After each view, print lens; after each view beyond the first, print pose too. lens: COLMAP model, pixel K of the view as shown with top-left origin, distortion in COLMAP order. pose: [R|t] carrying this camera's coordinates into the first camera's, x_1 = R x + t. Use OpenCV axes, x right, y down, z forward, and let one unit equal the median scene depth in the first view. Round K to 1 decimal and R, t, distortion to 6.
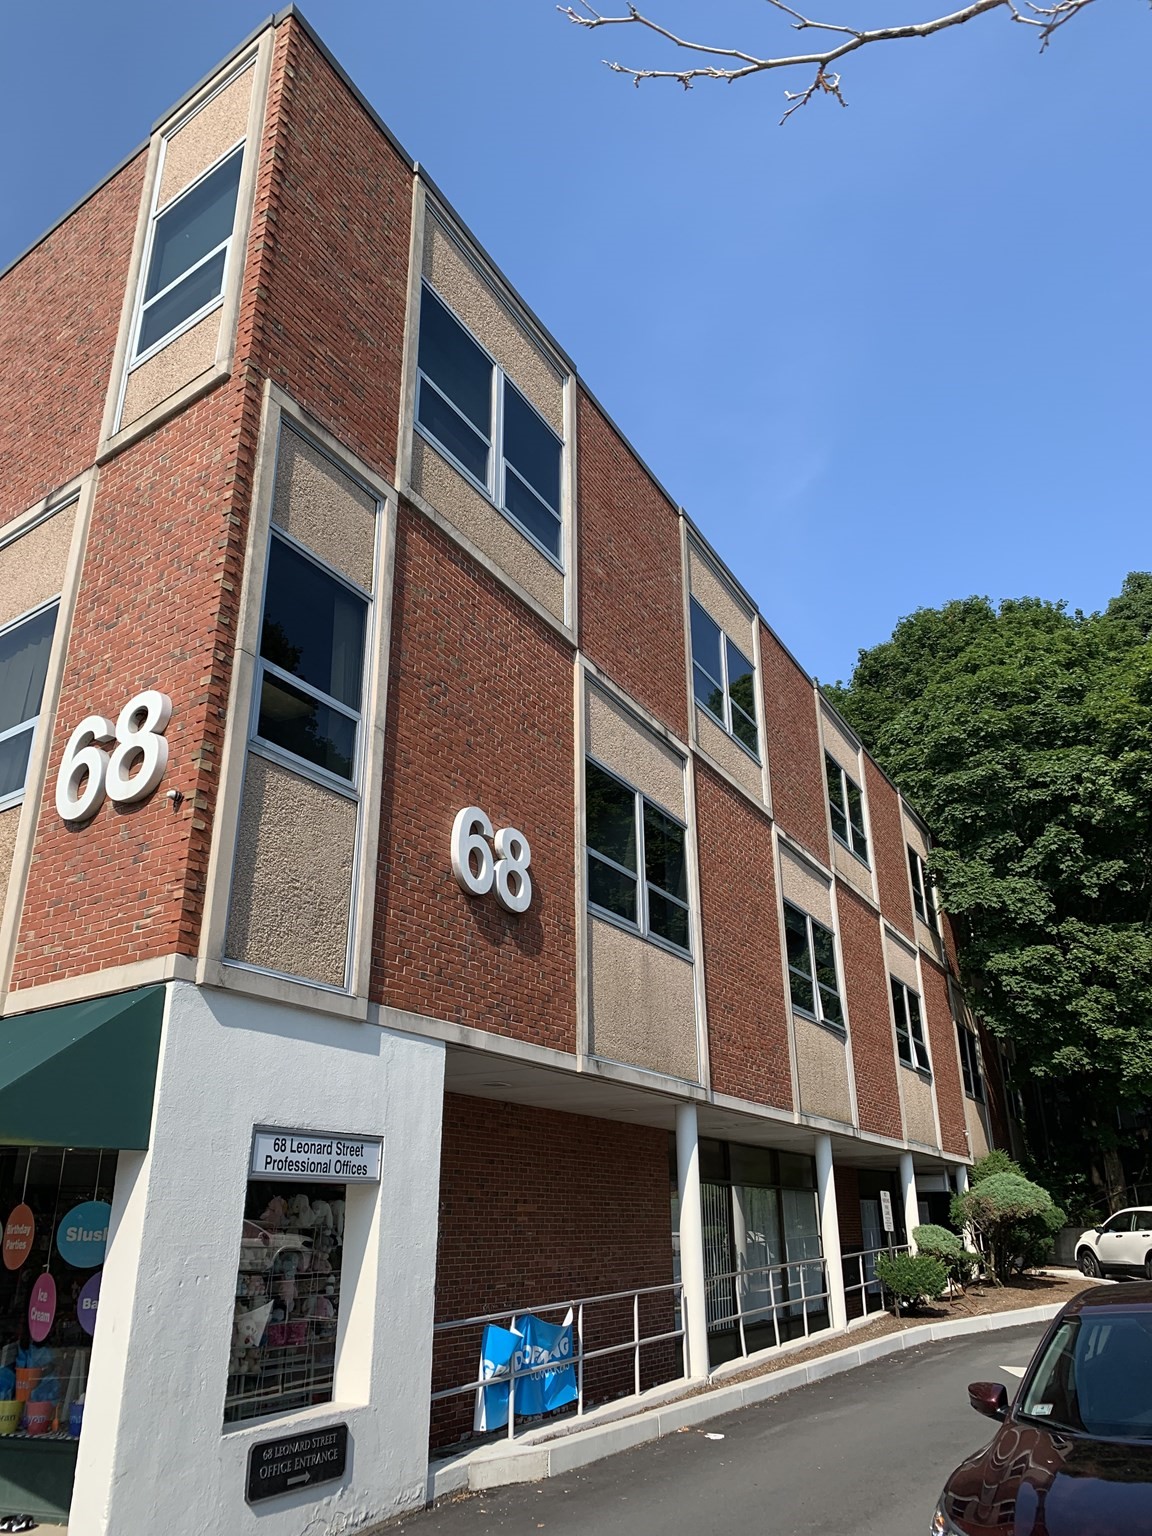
lens RADIAL K [[1173.1, 0, 572.2], [0, 1173.1, 748.2], [0, 0, 1]] dist [0.050536, -0.051793]
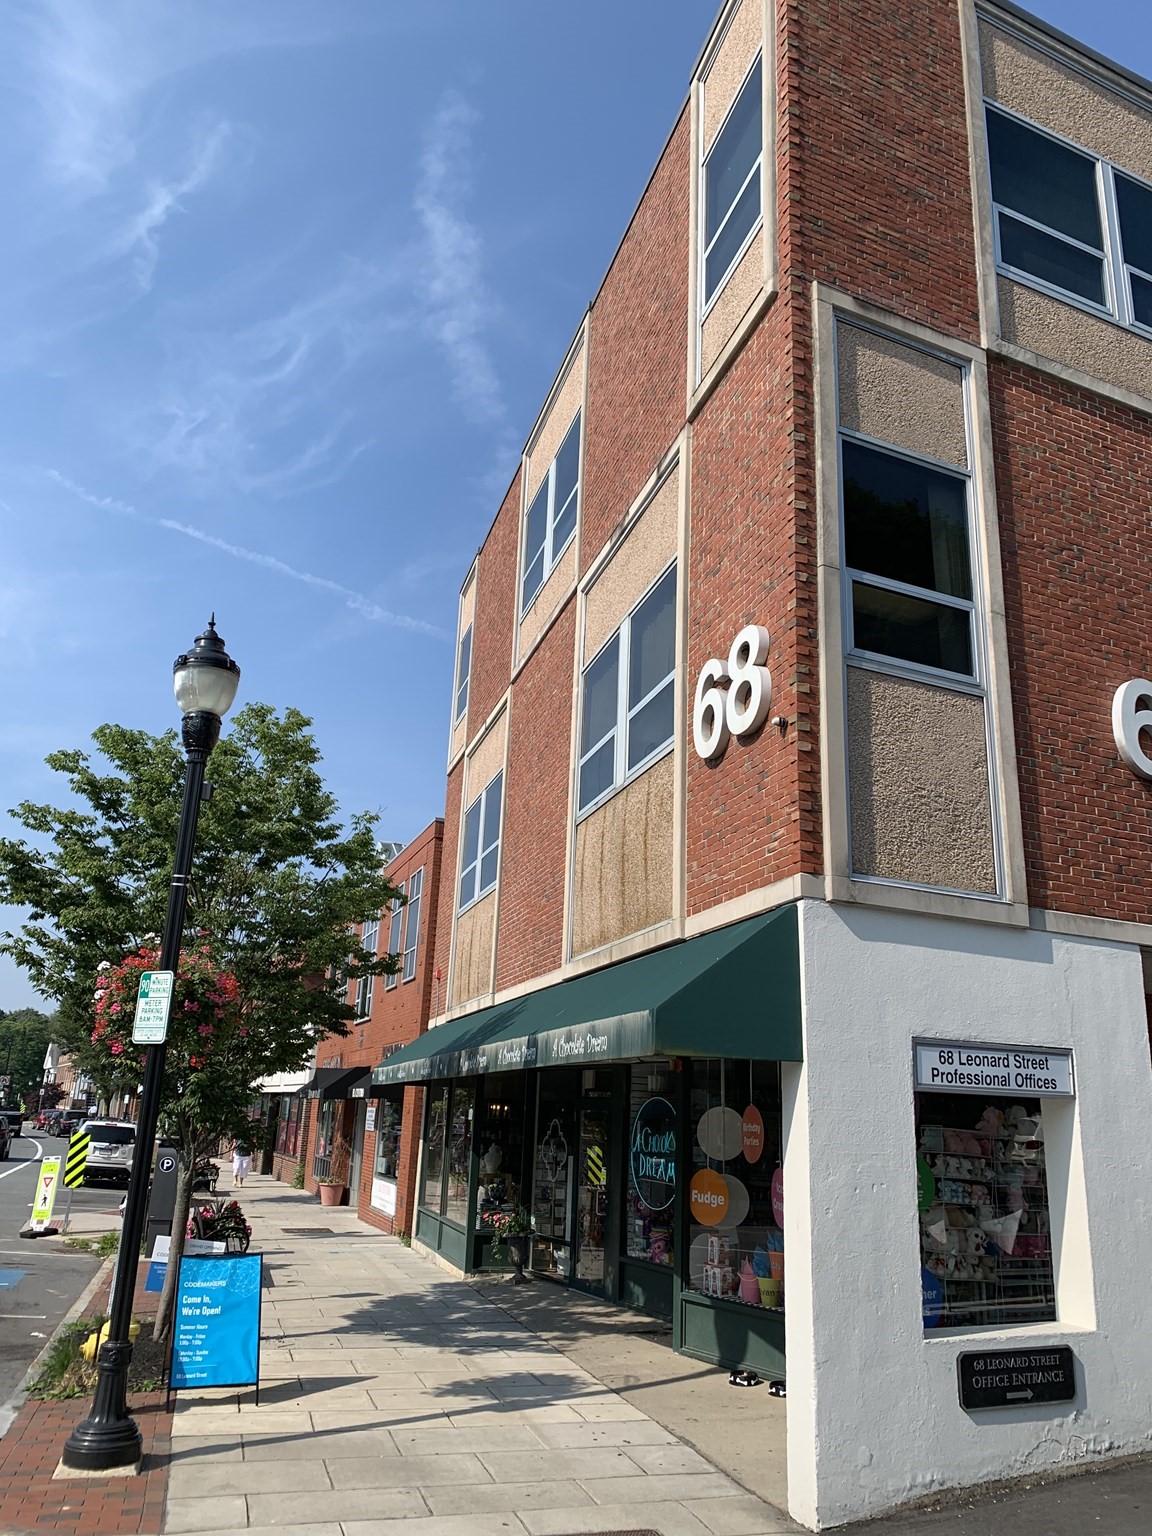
lens RADIAL K [[1173.1, 0, 572.2], [0, 1173.1, 748.2], [0, 0, 1]] dist [0.050536, -0.051793]
pose [[0.806460, -0.141046, -0.574220, 0.090725], [0.183597, 0.982864, 0.016430, 0.011547], [0.562063, -0.118676, 0.818536, 0.054463]]
